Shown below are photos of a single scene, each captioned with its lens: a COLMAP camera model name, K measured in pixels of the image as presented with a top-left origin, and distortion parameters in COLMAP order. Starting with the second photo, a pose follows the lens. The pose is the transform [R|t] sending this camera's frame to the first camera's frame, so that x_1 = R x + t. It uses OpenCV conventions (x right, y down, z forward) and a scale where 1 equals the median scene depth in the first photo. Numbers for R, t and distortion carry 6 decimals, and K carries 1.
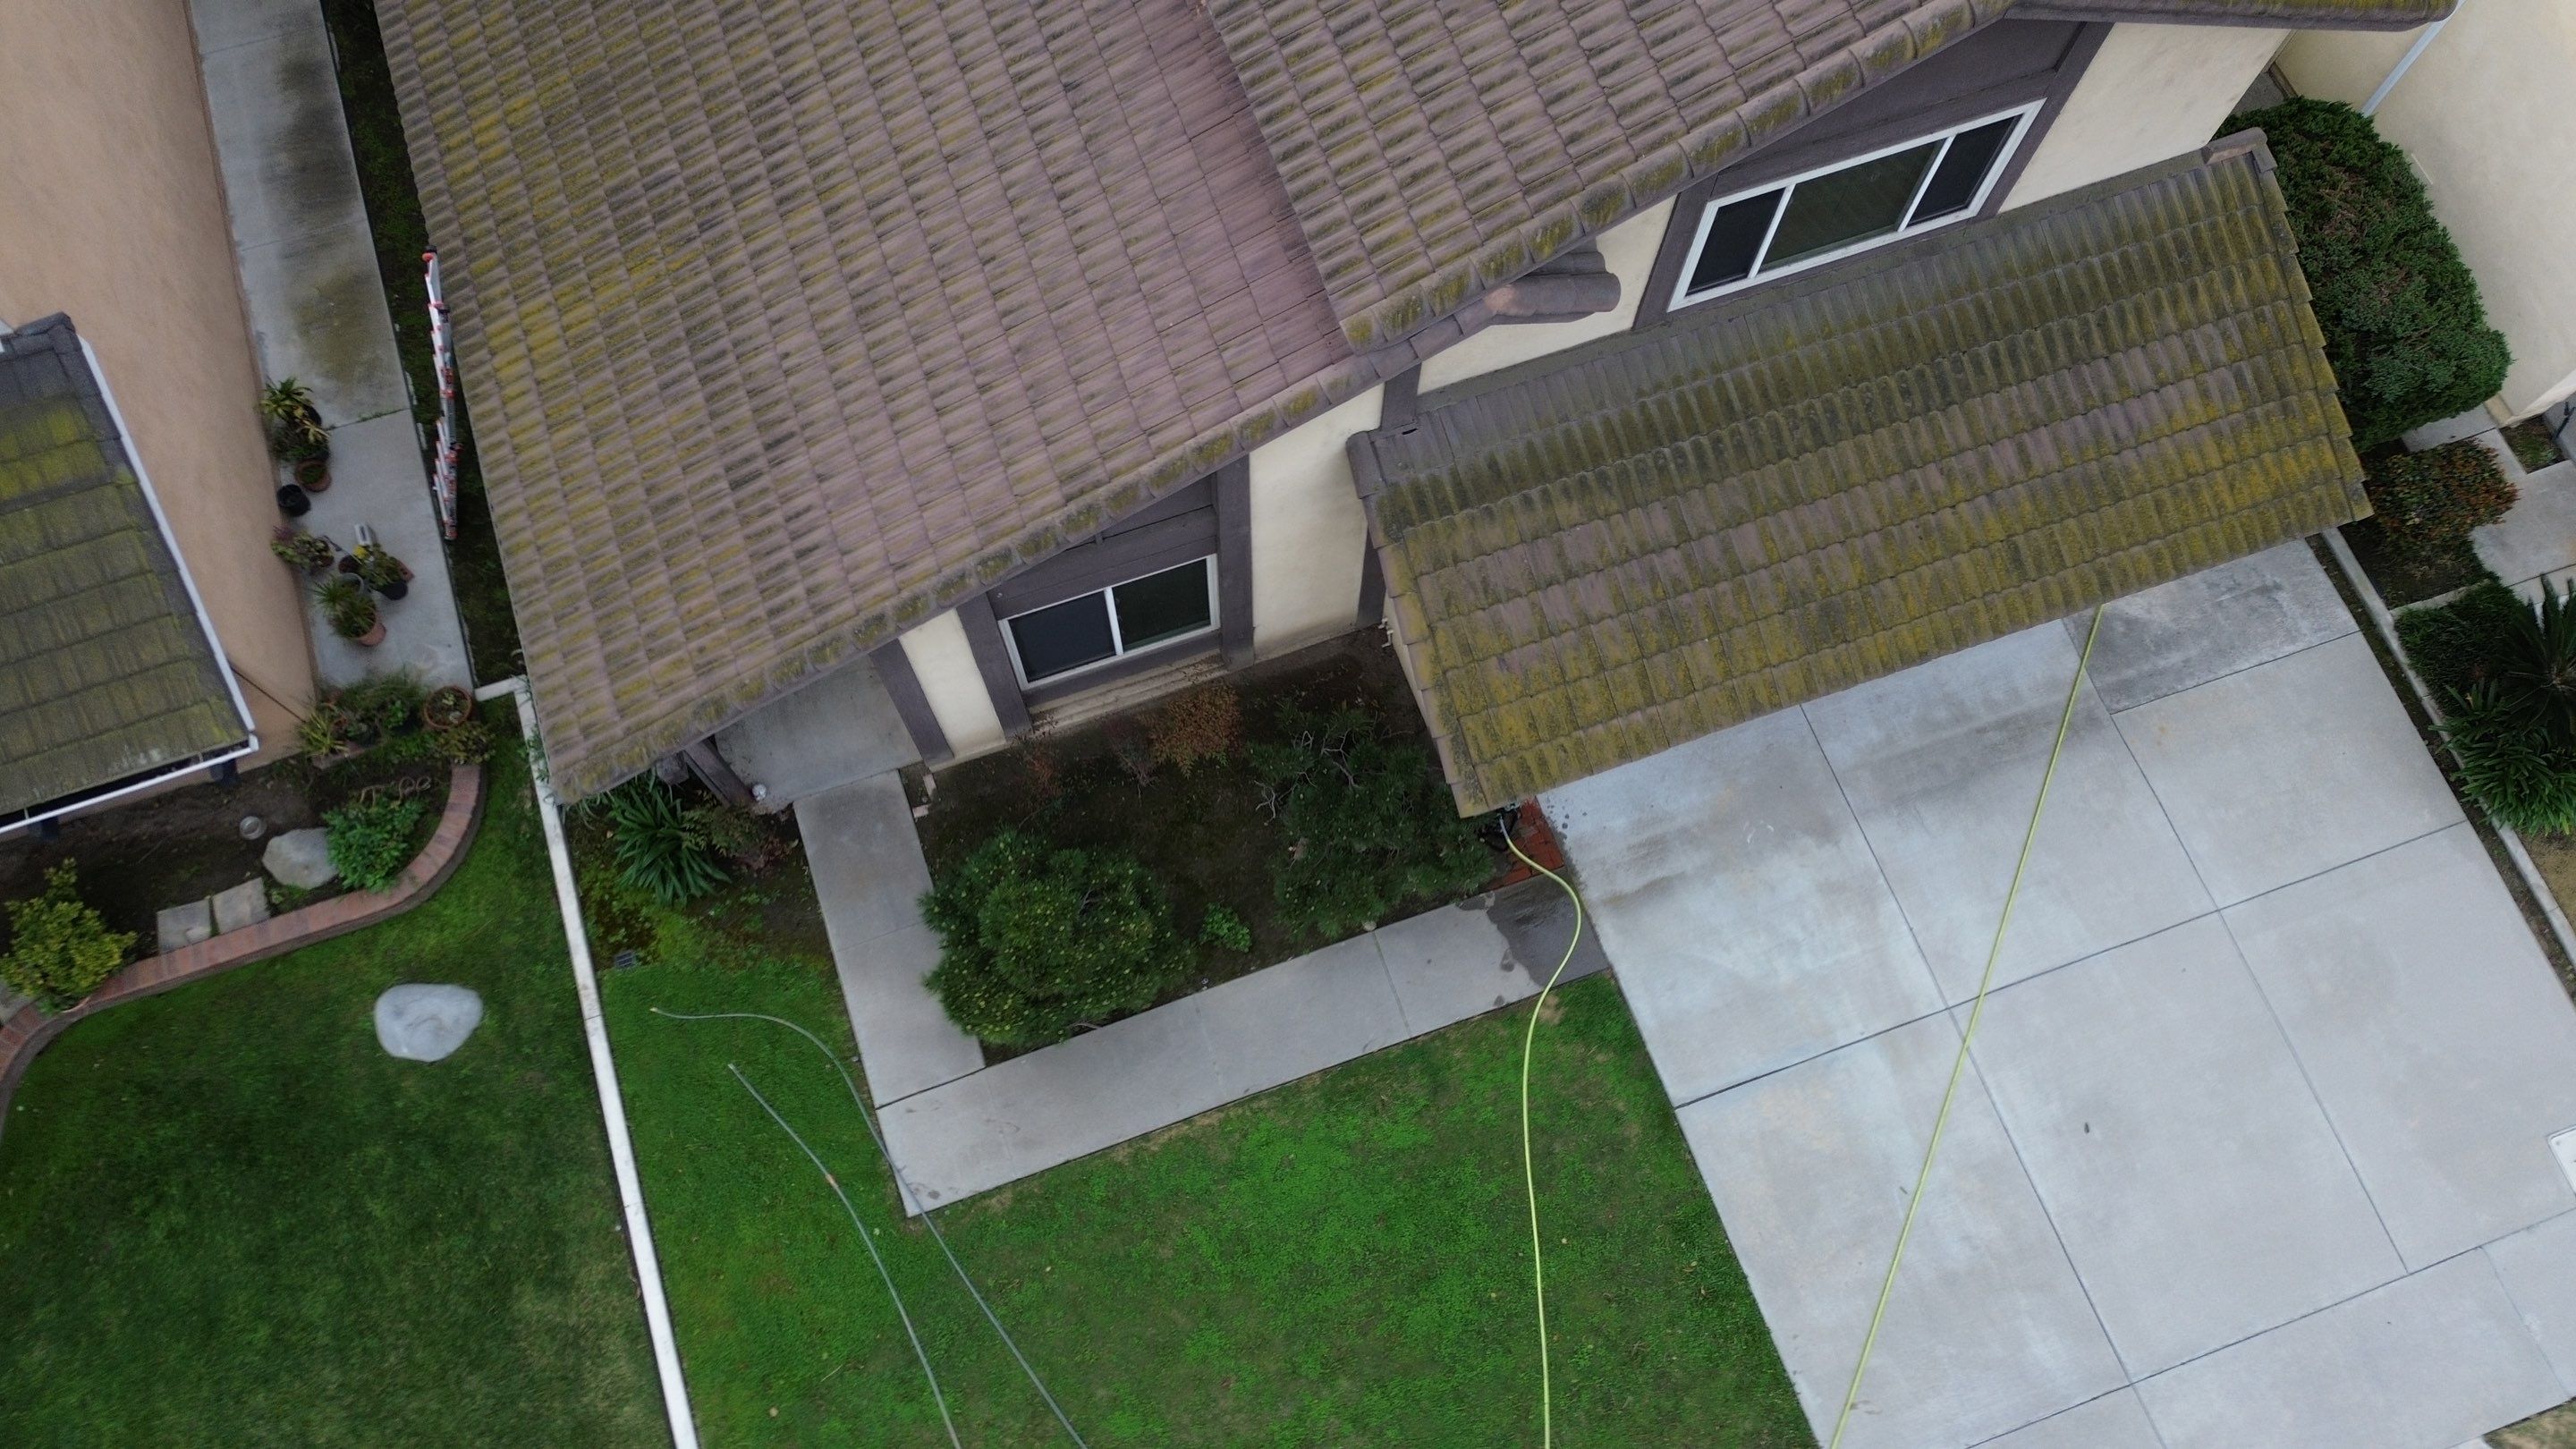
lens RADIAL K [[1794.5, 0, 1301.5], [0, 1794.5, 712.9], [0, 0, 1]] dist [0.084809, -0.069014]
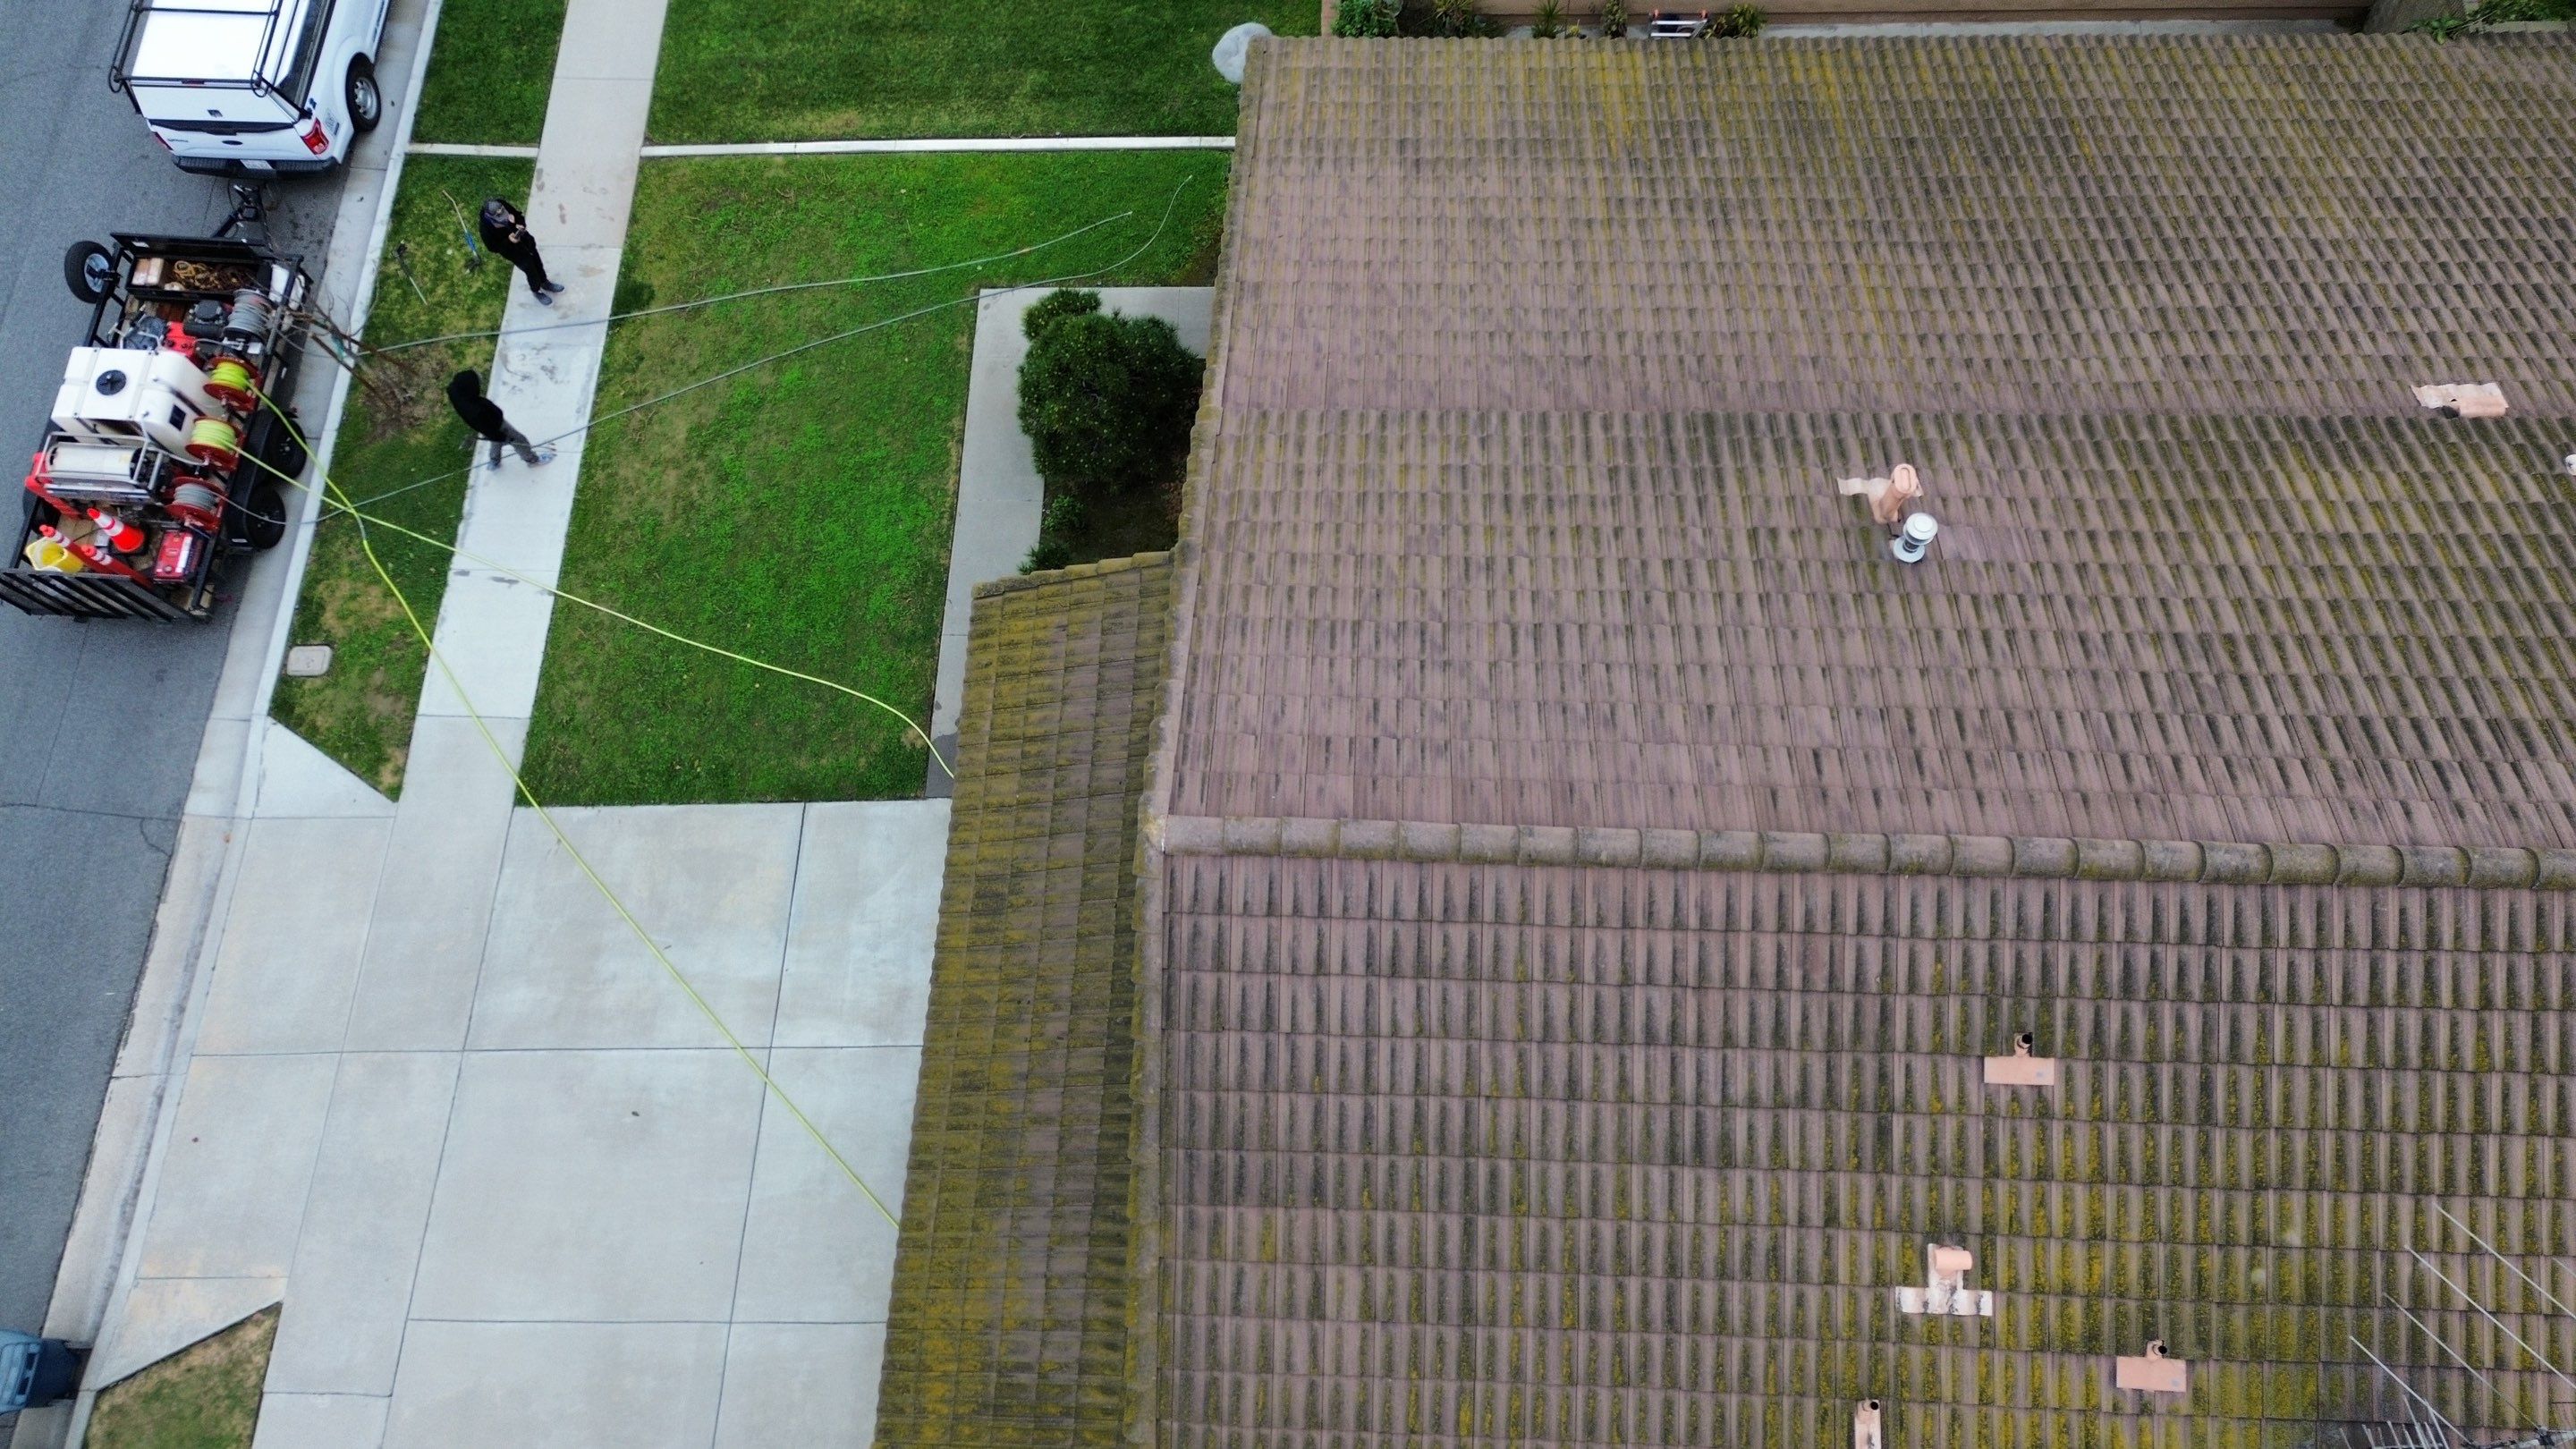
lens RADIAL K [[1794.5, 0, 1292.9], [0, 1794.5, 727.7], [0, 0, 1]] dist [0.084809, -0.069014]
pose [[-0.371799, 0.869841, -0.324257, 0.438356], [-0.852976, -0.182269, 0.489091, -0.666265], [0.366329, 0.458427, 0.809721, 0.090268]]
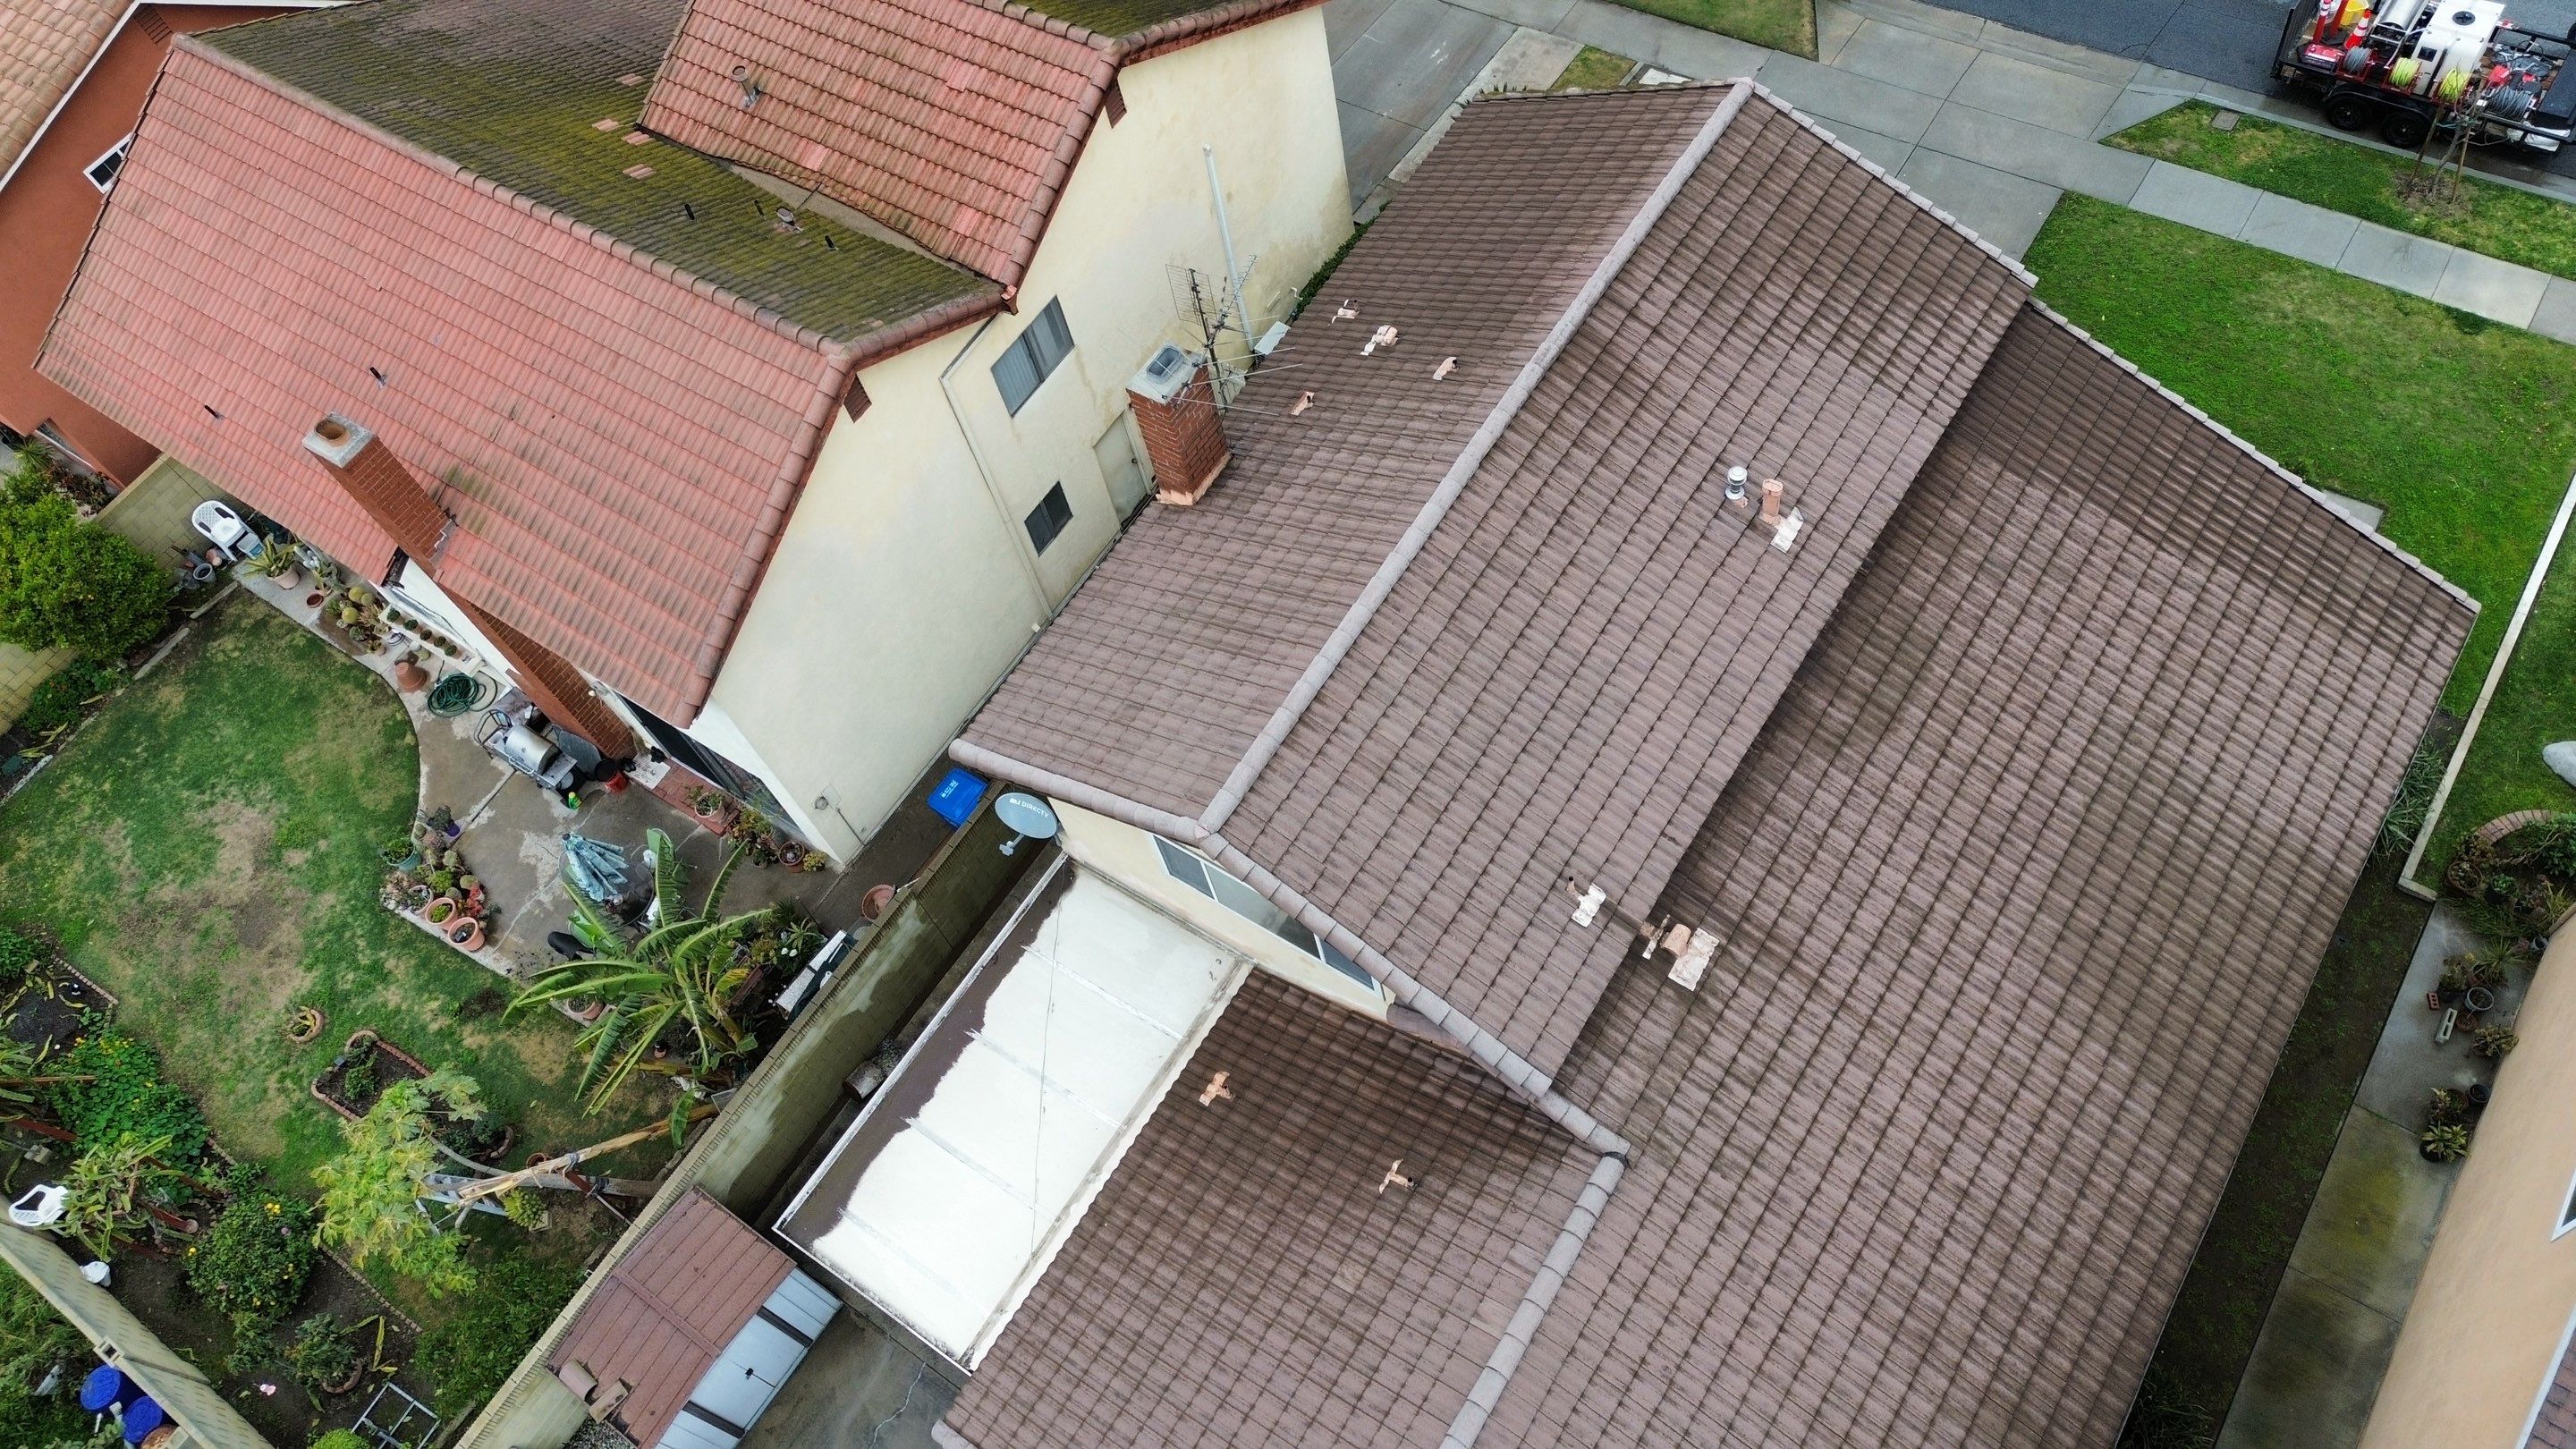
lens RADIAL K [[1794.5, 0, 1306.0], [0, 1794.5, 693.0], [0, 0, 1]] dist [0.084809, -0.069014]
pose [[-0.590913, -0.653165, 0.473495, -0.535931], [0.789077, -0.345827, 0.507701, -1.460366], [-0.167865, 0.673632, 0.719751, 0.011412]]
